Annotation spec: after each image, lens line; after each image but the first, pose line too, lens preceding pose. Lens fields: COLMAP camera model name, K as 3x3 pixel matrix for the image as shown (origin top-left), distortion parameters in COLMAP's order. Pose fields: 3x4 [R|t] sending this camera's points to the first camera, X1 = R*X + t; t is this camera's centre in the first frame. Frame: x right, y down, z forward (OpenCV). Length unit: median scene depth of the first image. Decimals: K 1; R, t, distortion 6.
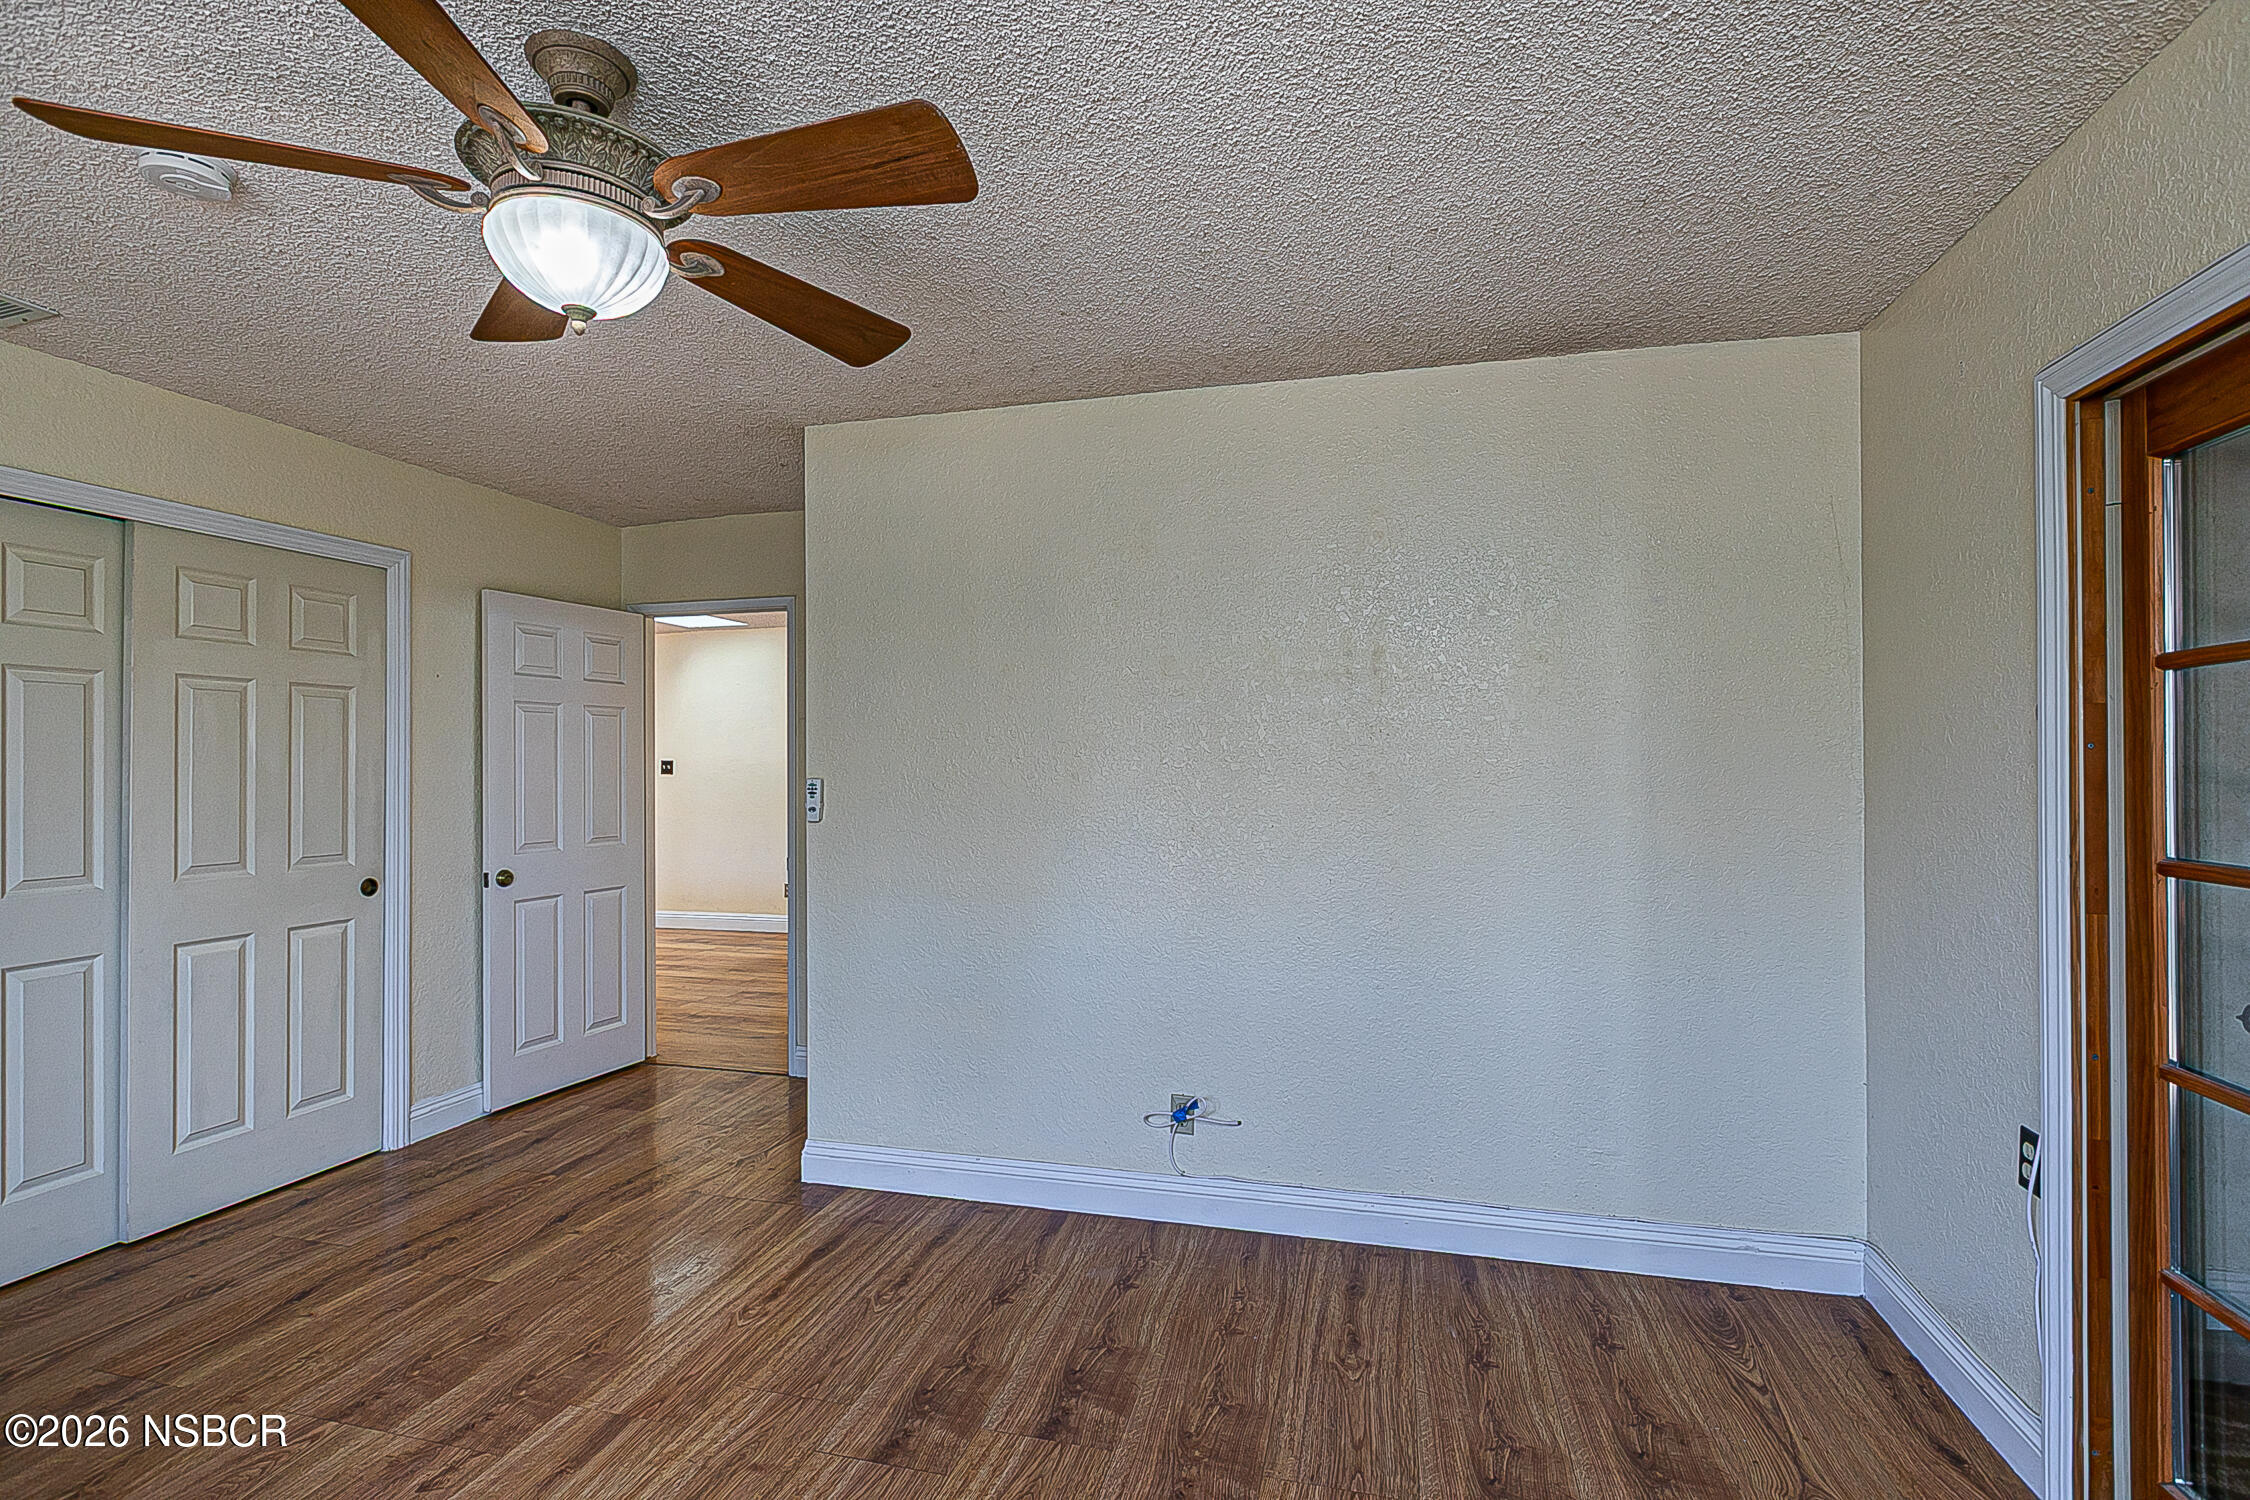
lens RADIAL K [[1045.3, 0, 1102.2], [0, 1045.3, 758.4], [0, 0, 1]] dist [-0.004517, -0.000193]
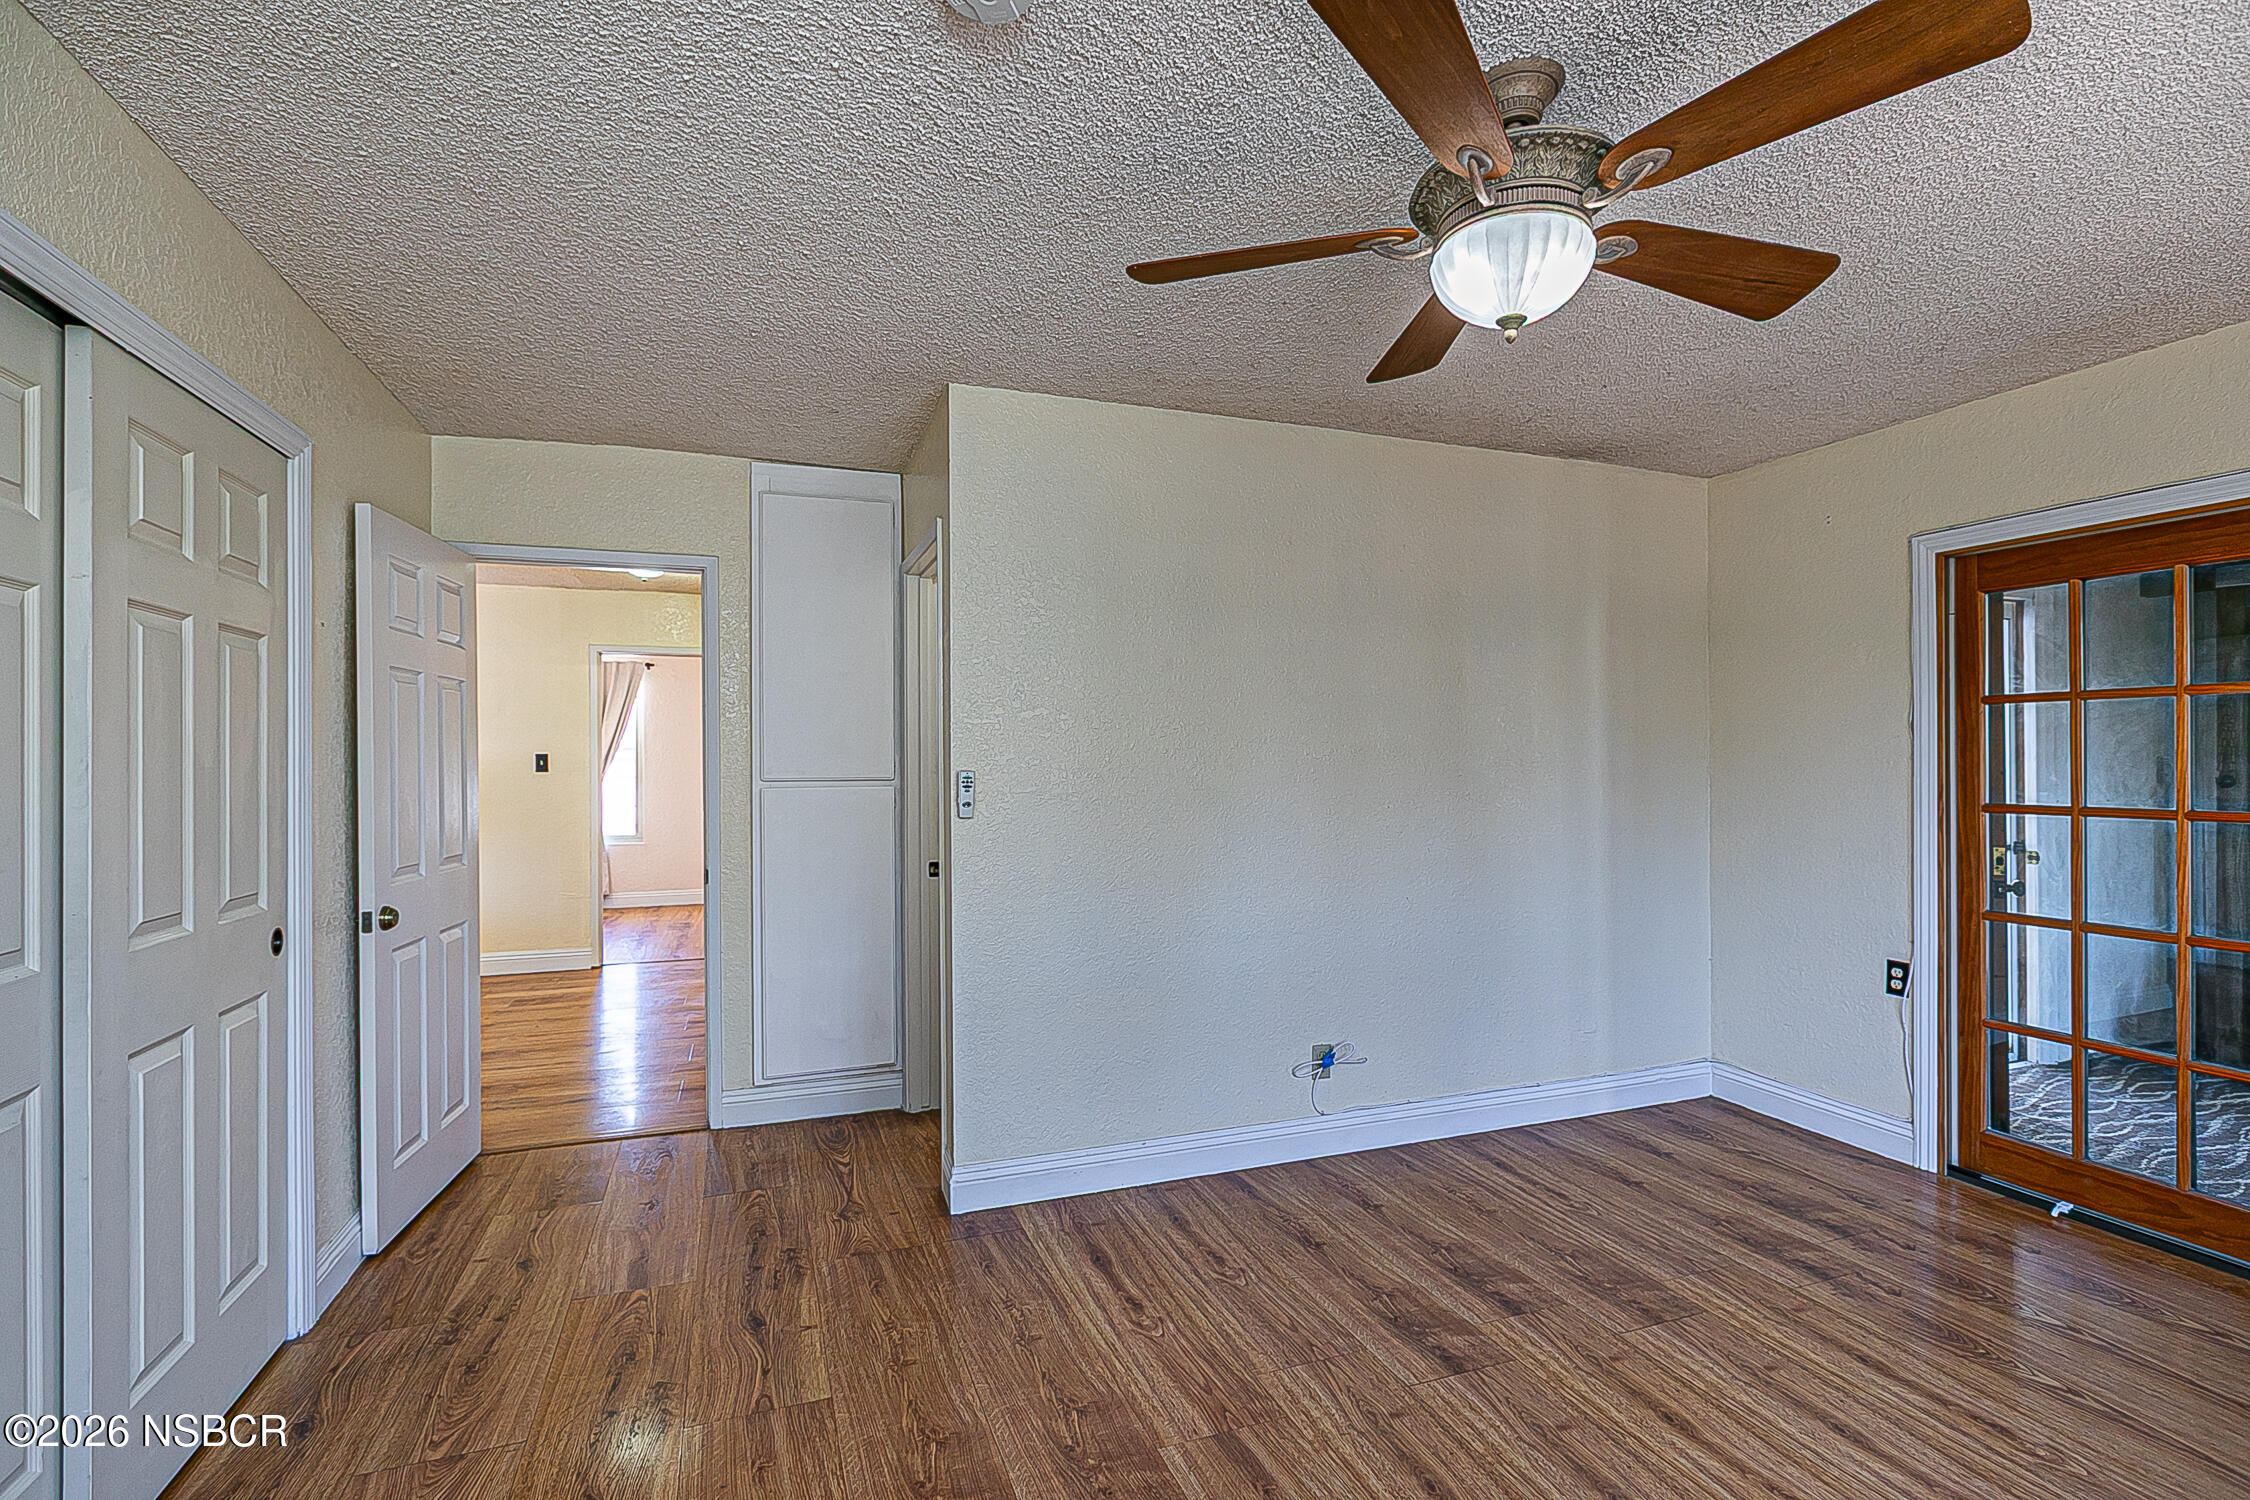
lens RADIAL K [[1045.3, 0, 1110.4], [0, 1045.3, 762.1], [0, 0, 1]] dist [-0.004517, -0.000193]
pose [[0.819507, -0.001073, 0.573068, -0.805974], [-0.002775, 0.999979, 0.005841, 0.006574], [-0.573062, -0.006377, 0.819487, 0.205325]]
